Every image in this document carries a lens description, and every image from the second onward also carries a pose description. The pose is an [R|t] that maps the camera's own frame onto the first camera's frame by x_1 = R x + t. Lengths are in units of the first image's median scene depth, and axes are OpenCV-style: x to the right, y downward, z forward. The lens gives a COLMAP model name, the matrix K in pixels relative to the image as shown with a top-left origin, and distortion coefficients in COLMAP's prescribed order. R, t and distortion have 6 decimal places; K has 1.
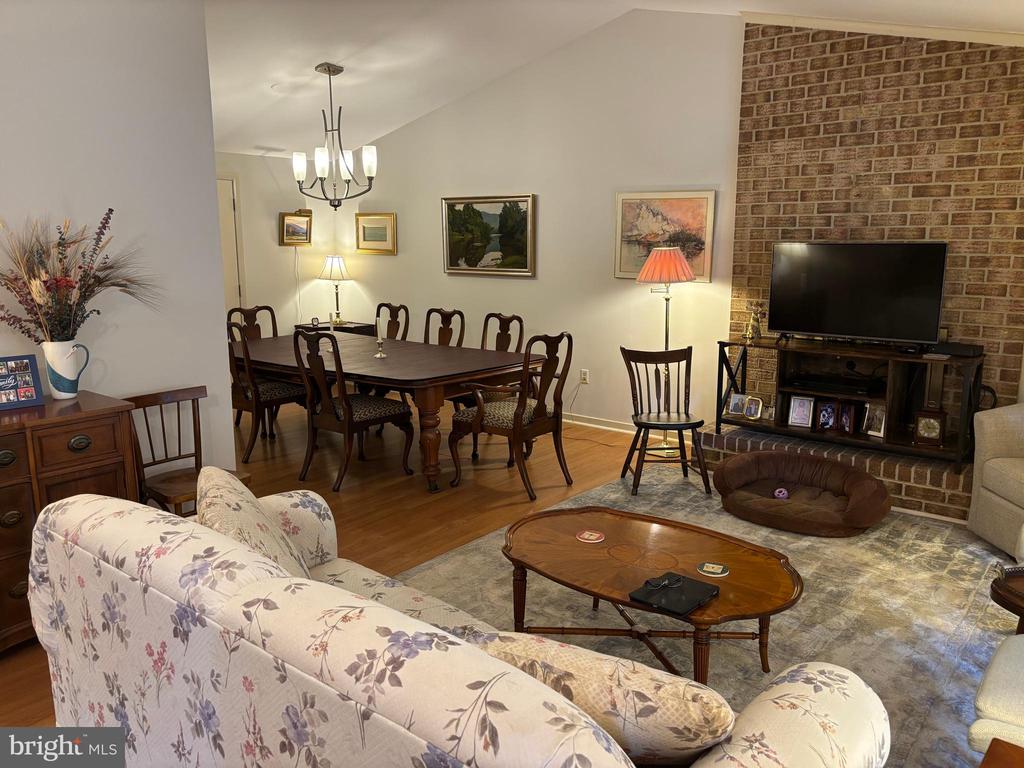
lens RADIAL K [[776.8, 0, 511.0], [0, 776.8, 378.8], [0, 0, 1]] dist [0.045440, -0.052707]
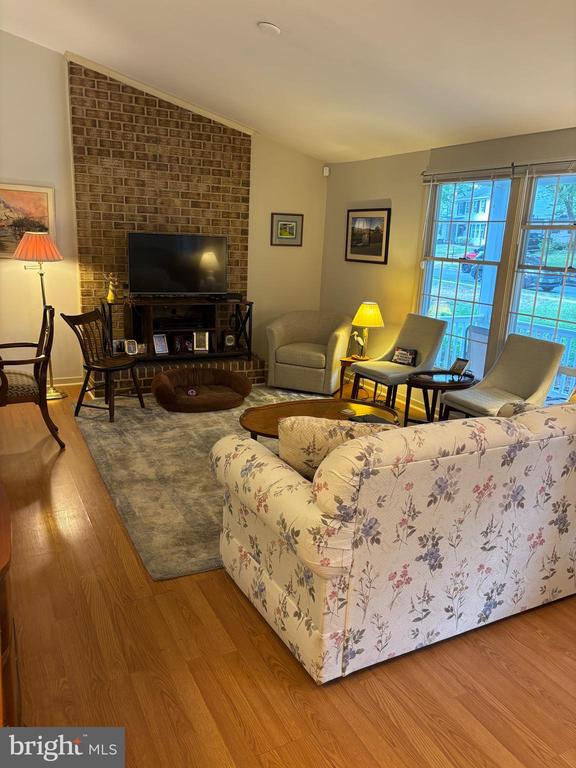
lens RADIAL K [[582.6, 0, 291.9], [0, 582.6, 387.6], [0, 0, 1]] dist [0.045440, -0.052707]
pose [[0.392880, -0.215513, 0.893980, -0.601592], [0.120194, 0.975845, 0.182427, -0.055059], [-0.911701, 0.035779, 0.409293, 0.289141]]
